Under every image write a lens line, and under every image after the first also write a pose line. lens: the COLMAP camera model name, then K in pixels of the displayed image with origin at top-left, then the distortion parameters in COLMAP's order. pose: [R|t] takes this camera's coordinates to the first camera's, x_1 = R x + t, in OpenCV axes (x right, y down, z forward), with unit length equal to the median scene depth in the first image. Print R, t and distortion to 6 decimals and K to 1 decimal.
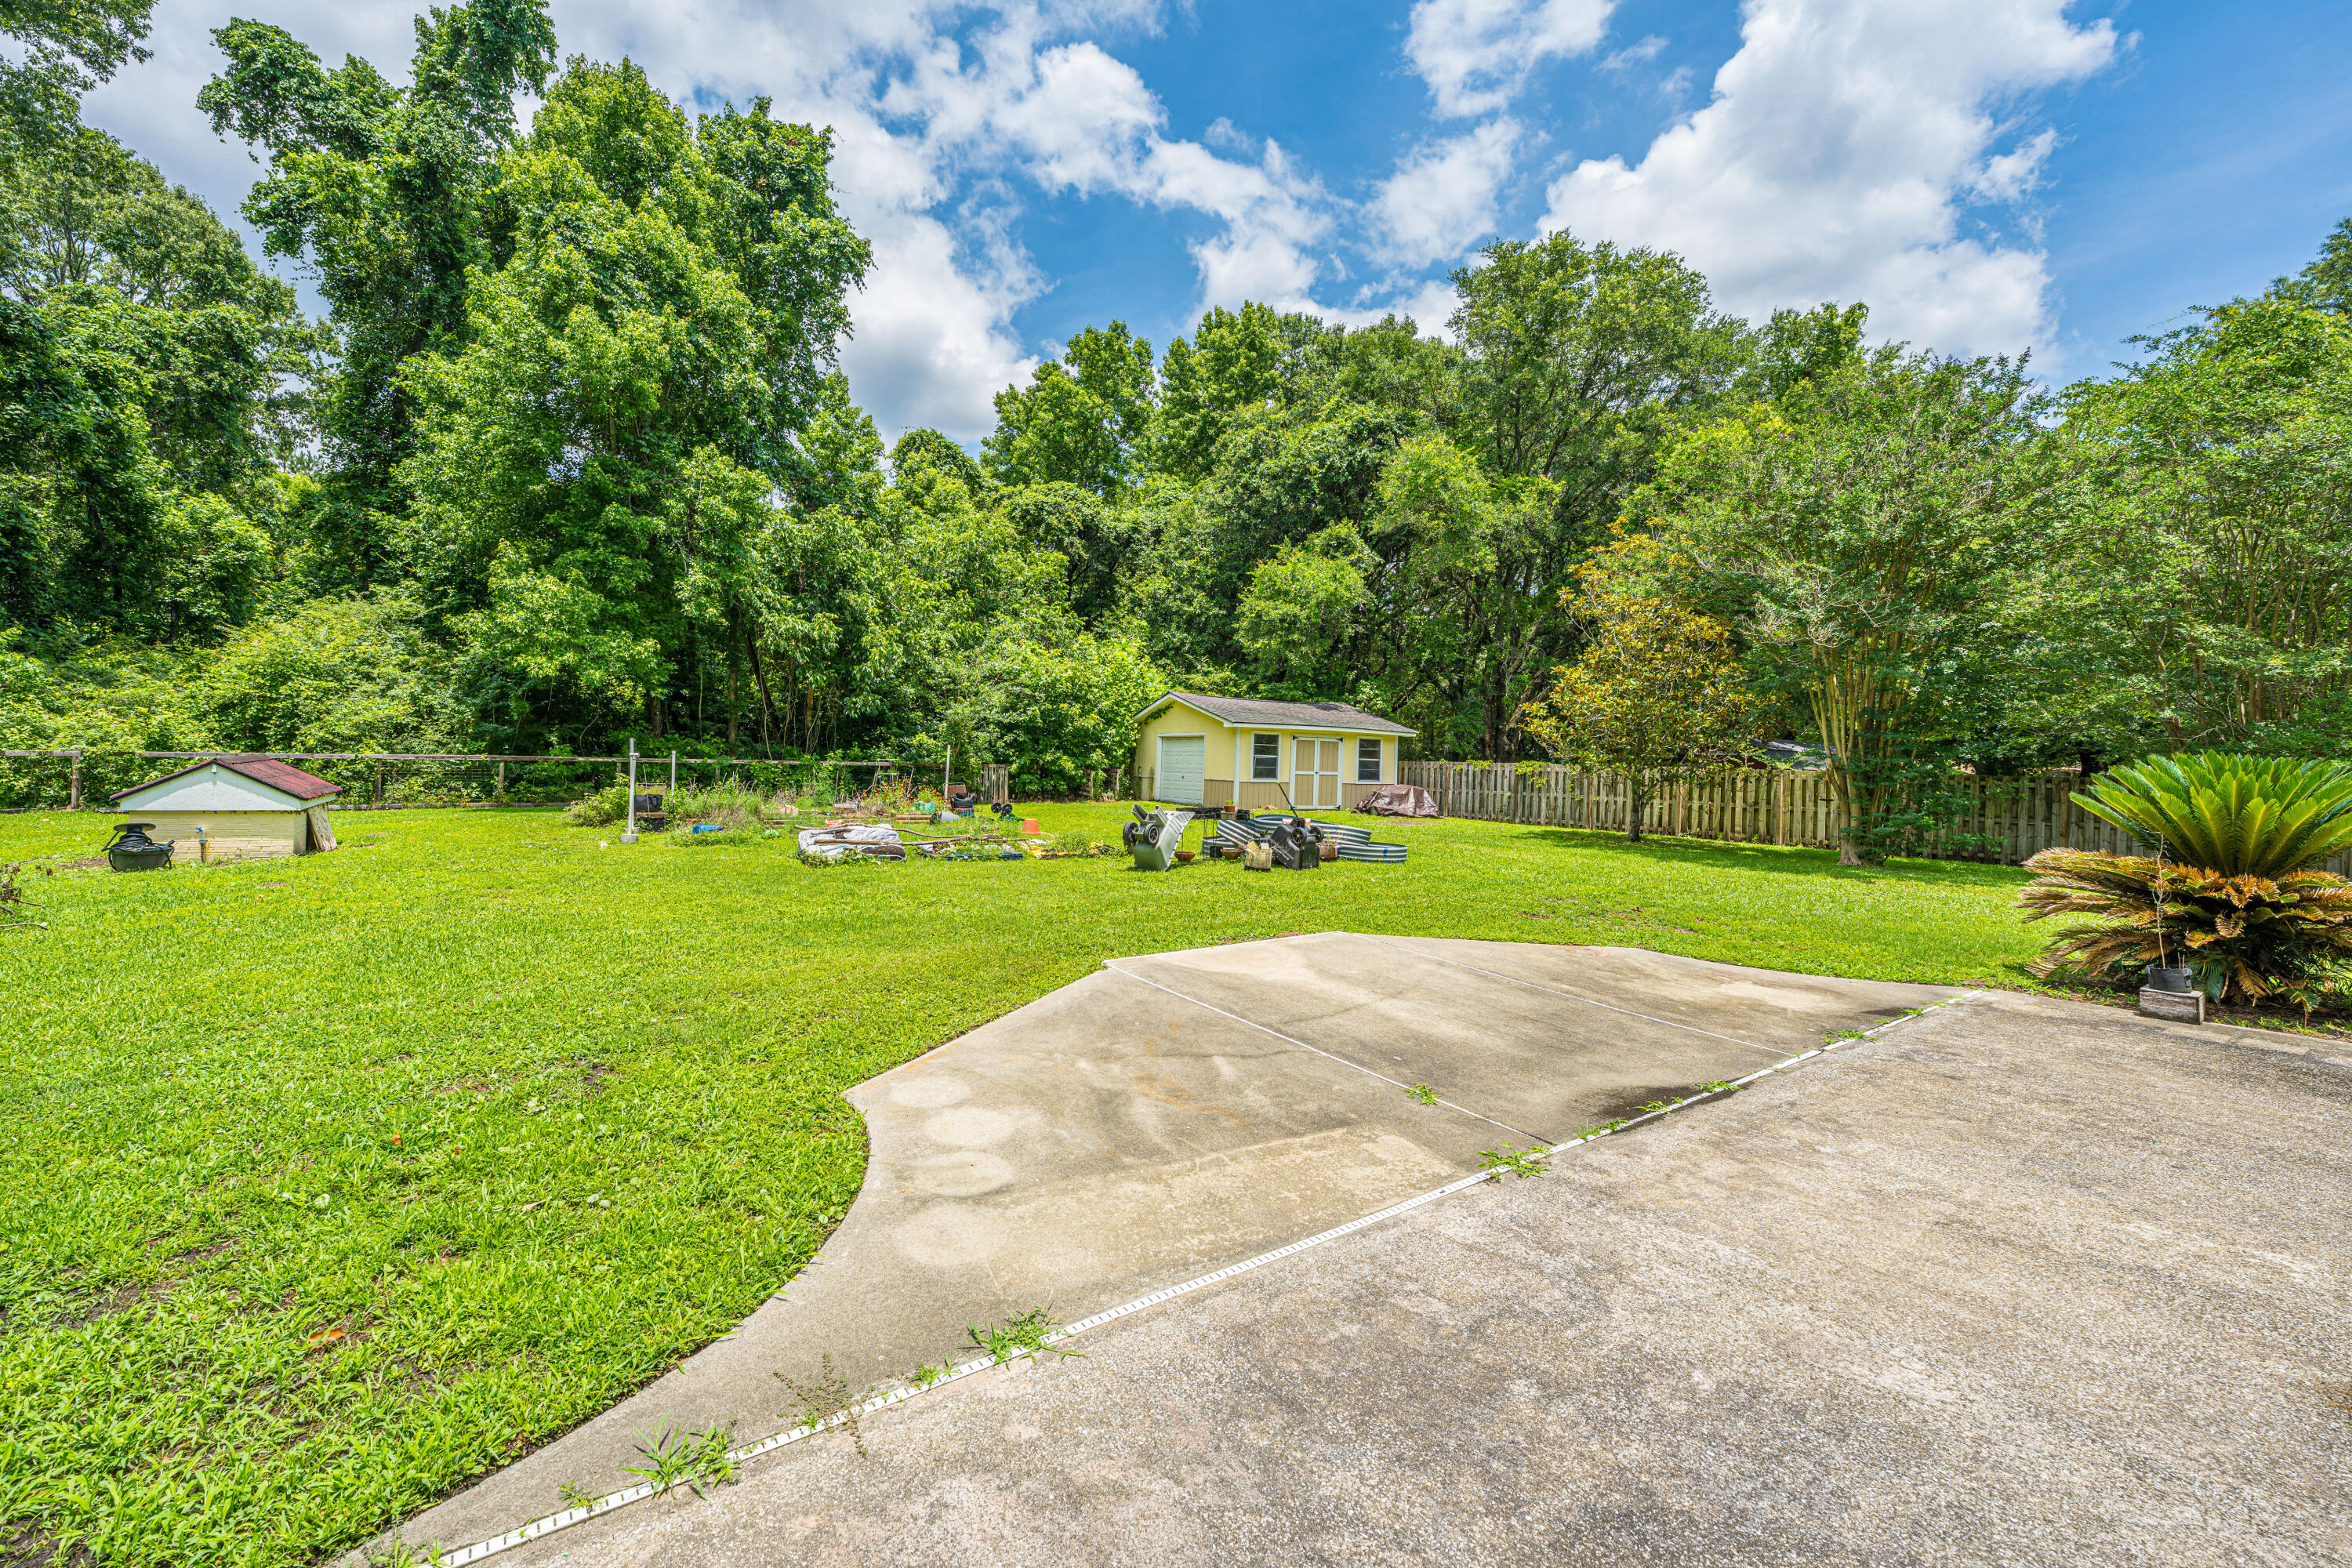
lens RADIAL K [[955.7, 0, 1140.8], [0, 955.7, 738.3], [0, 0, 1]] dist [-0.002682, 0.000414]
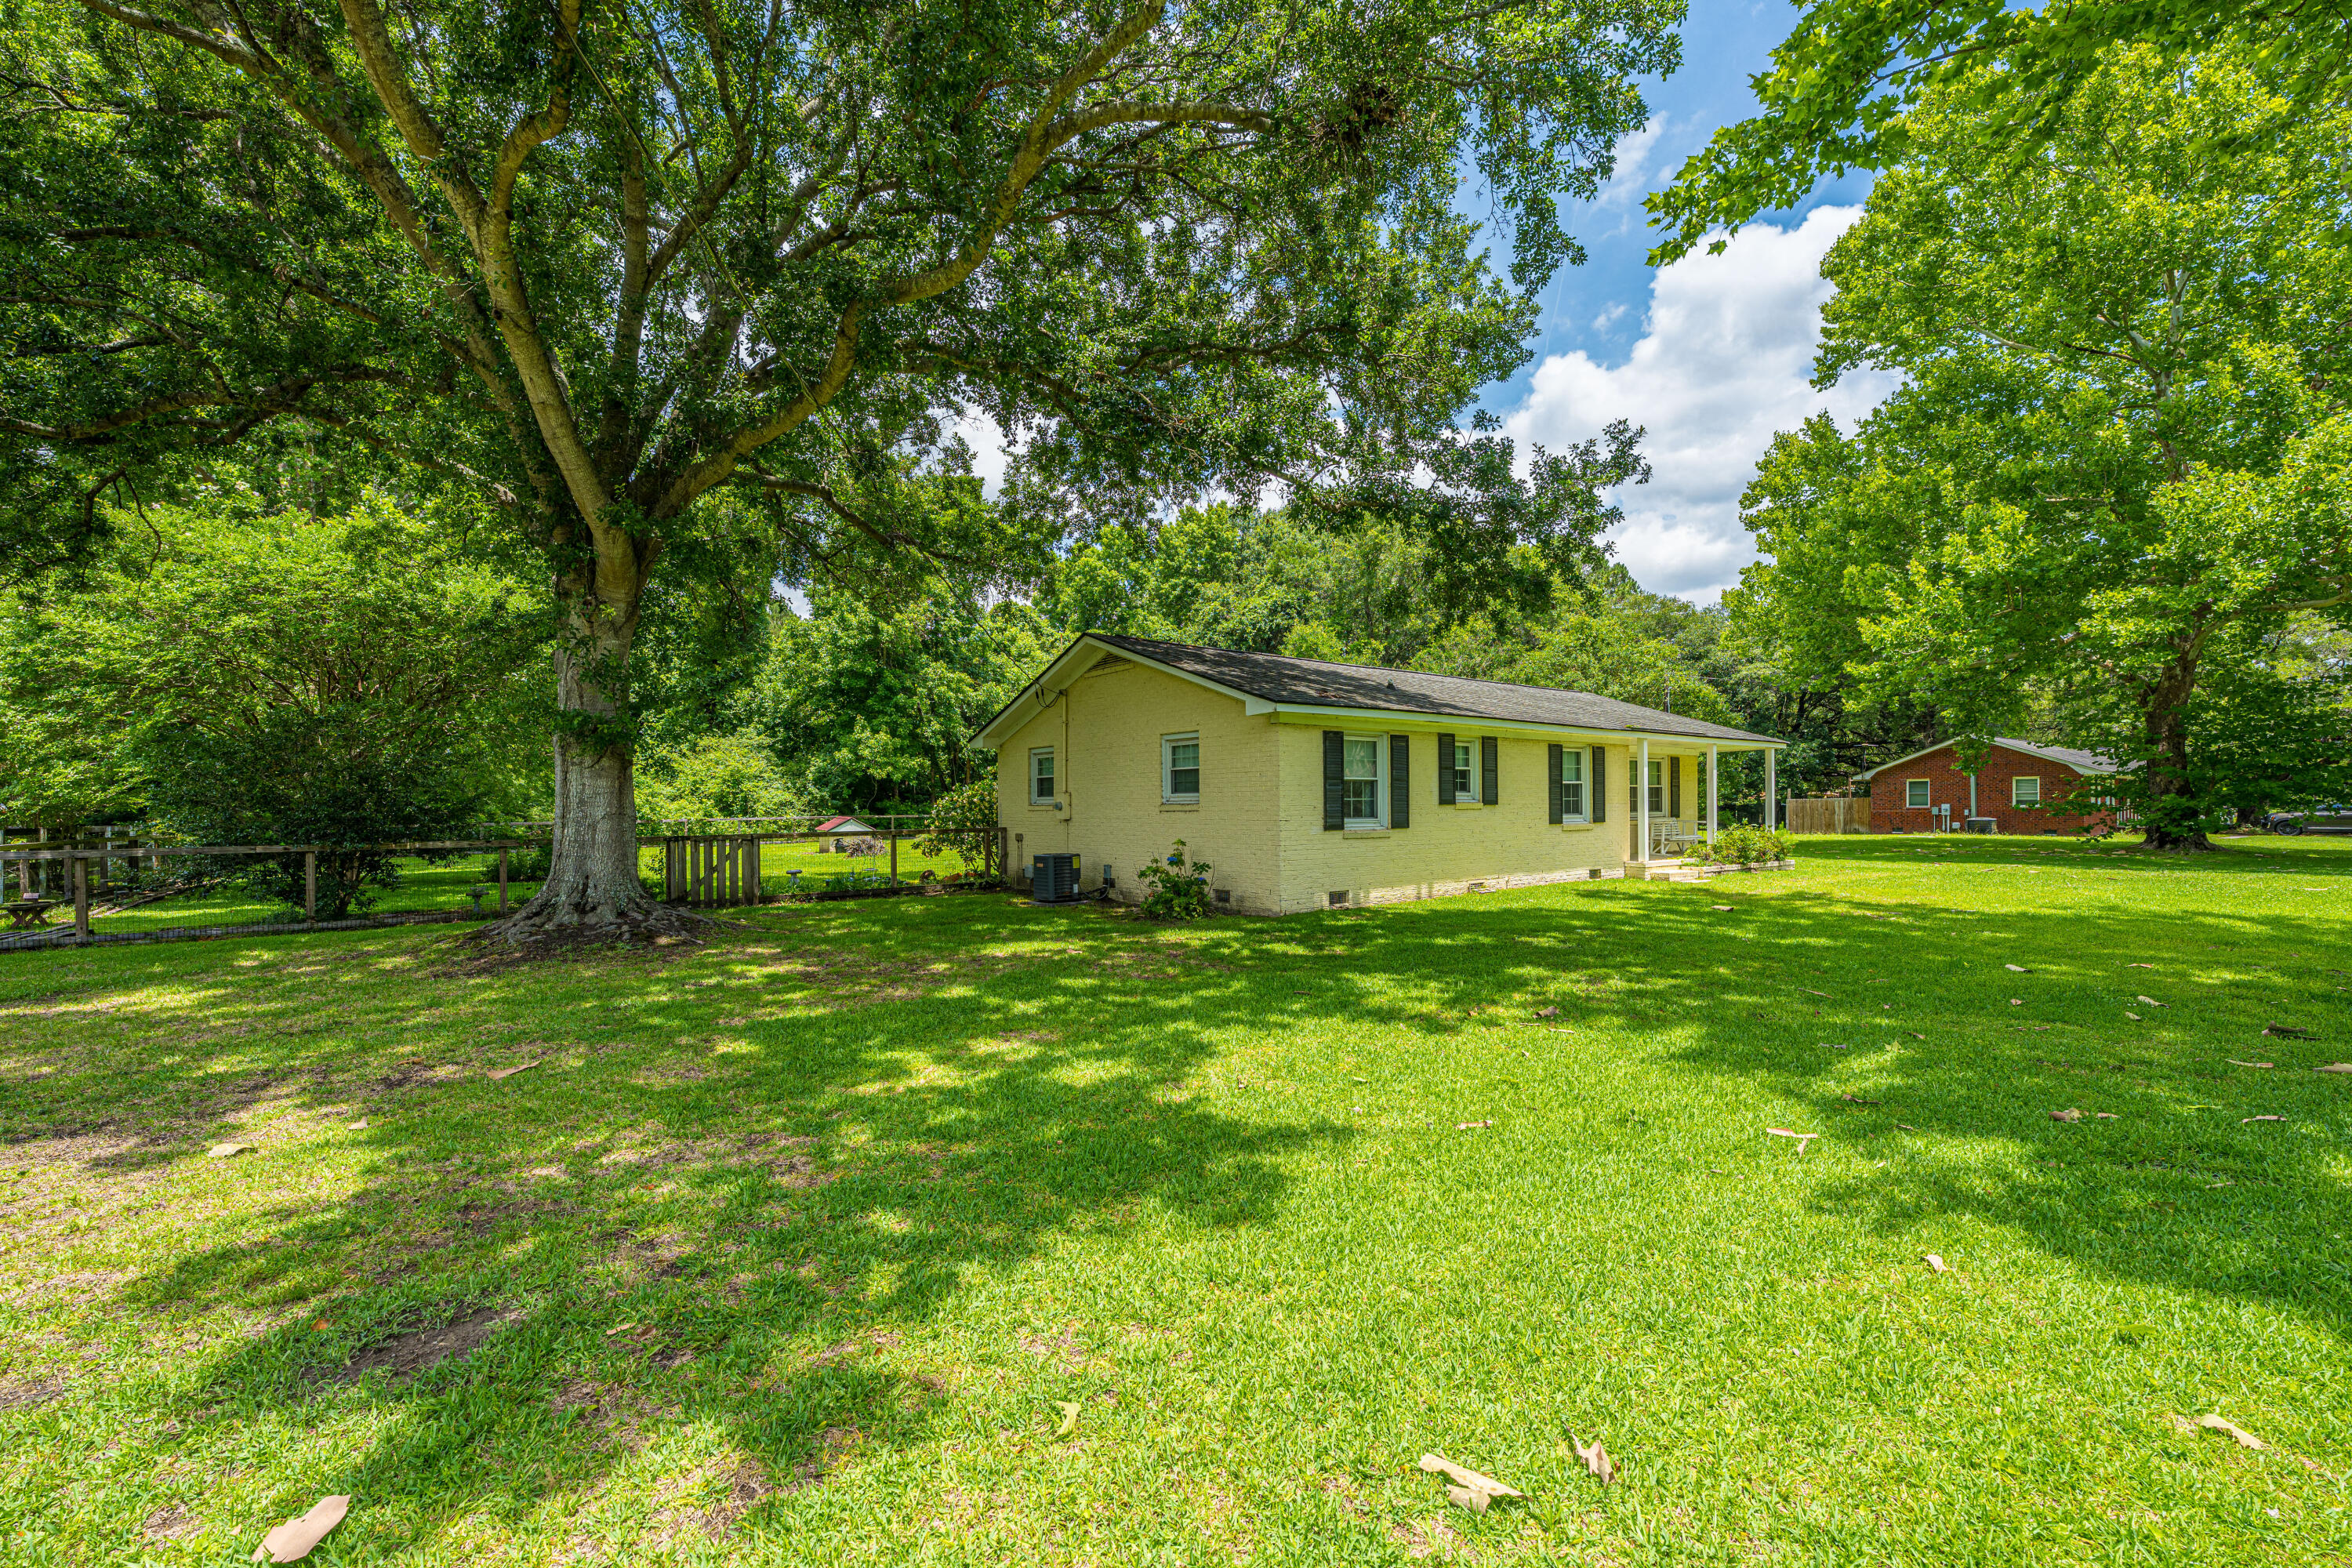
lens RADIAL K [[955.7, 0, 1184.2], [0, 955.7, 815.3], [0, 0, 1]] dist [-0.002682, 0.000414]
pose [[0.998343, -0.032217, 0.047672, -0.028376], [0.030690, 0.999003, 0.032418, -0.020897], [-0.048669, -0.030901, 0.998337, -0.831706]]
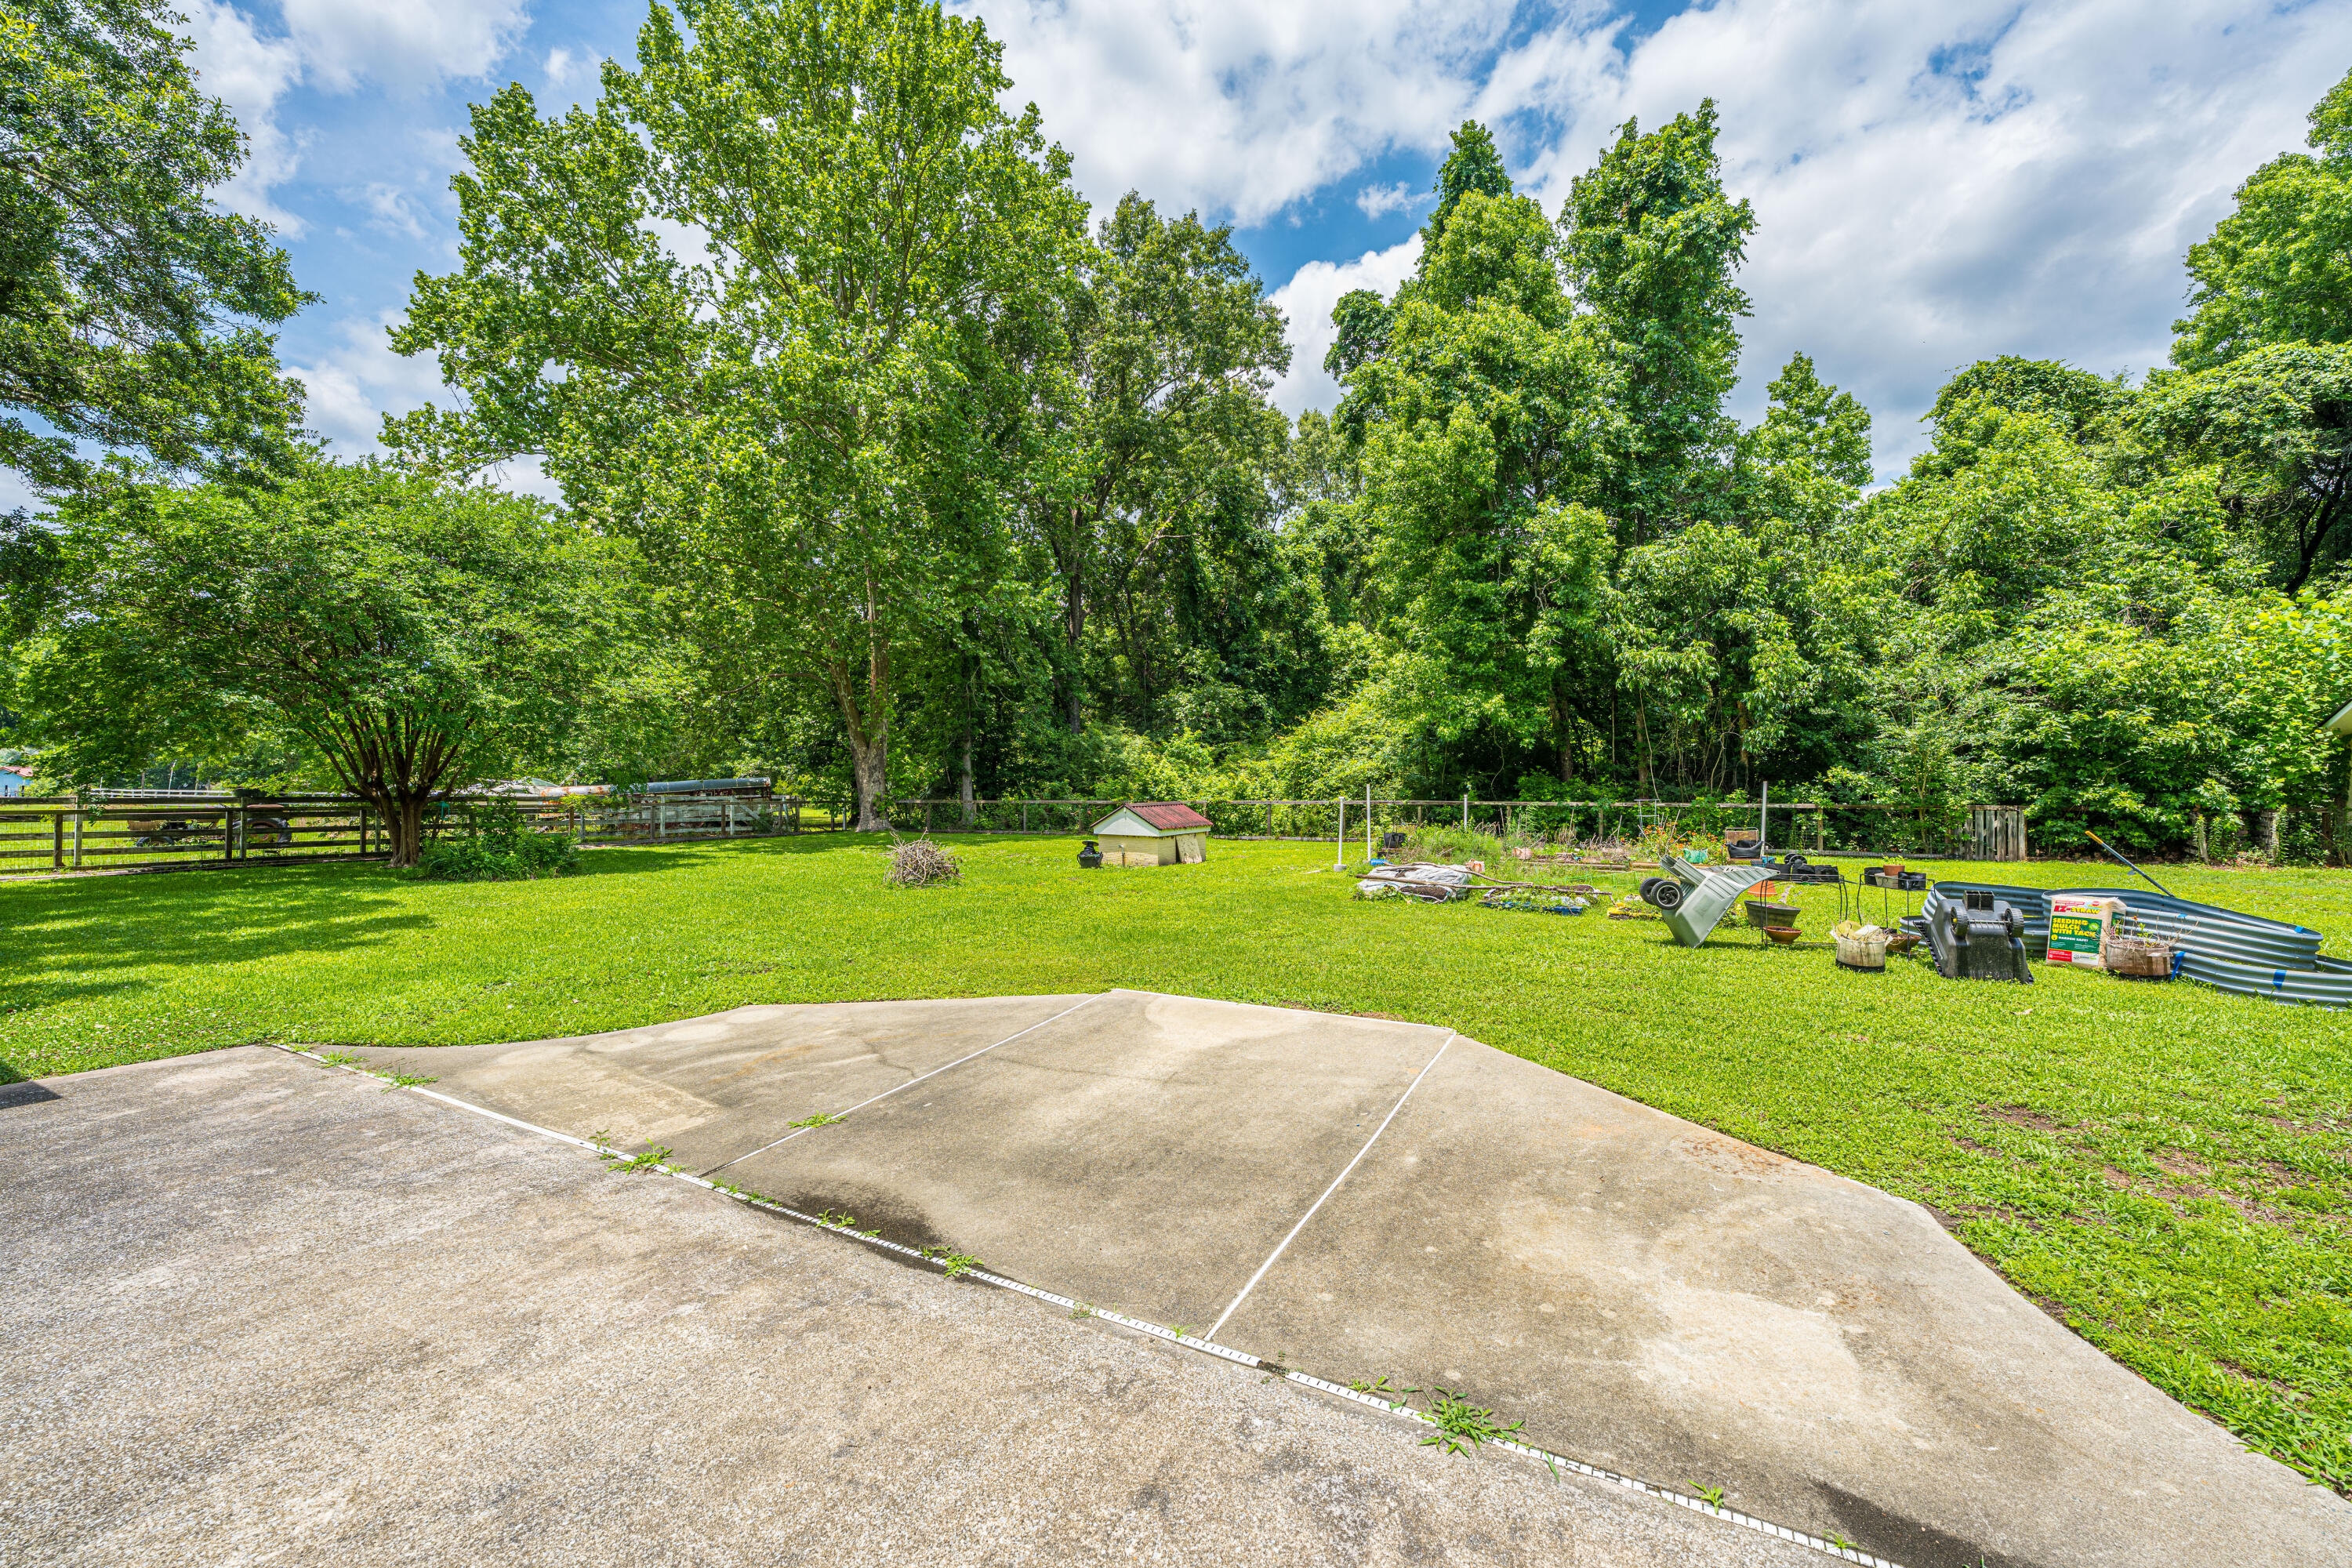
lens RADIAL K [[955.7, 0, 1186.2], [0, 955.7, 763.2], [0, 0, 1]] dist [-0.002682, 0.000414]
pose [[0.439939, -0.046878, -0.896803, 0.223205], [0.026648, 0.998878, -0.039142, 0.007321], [0.897632, -0.006678, 0.440695, 0.146049]]
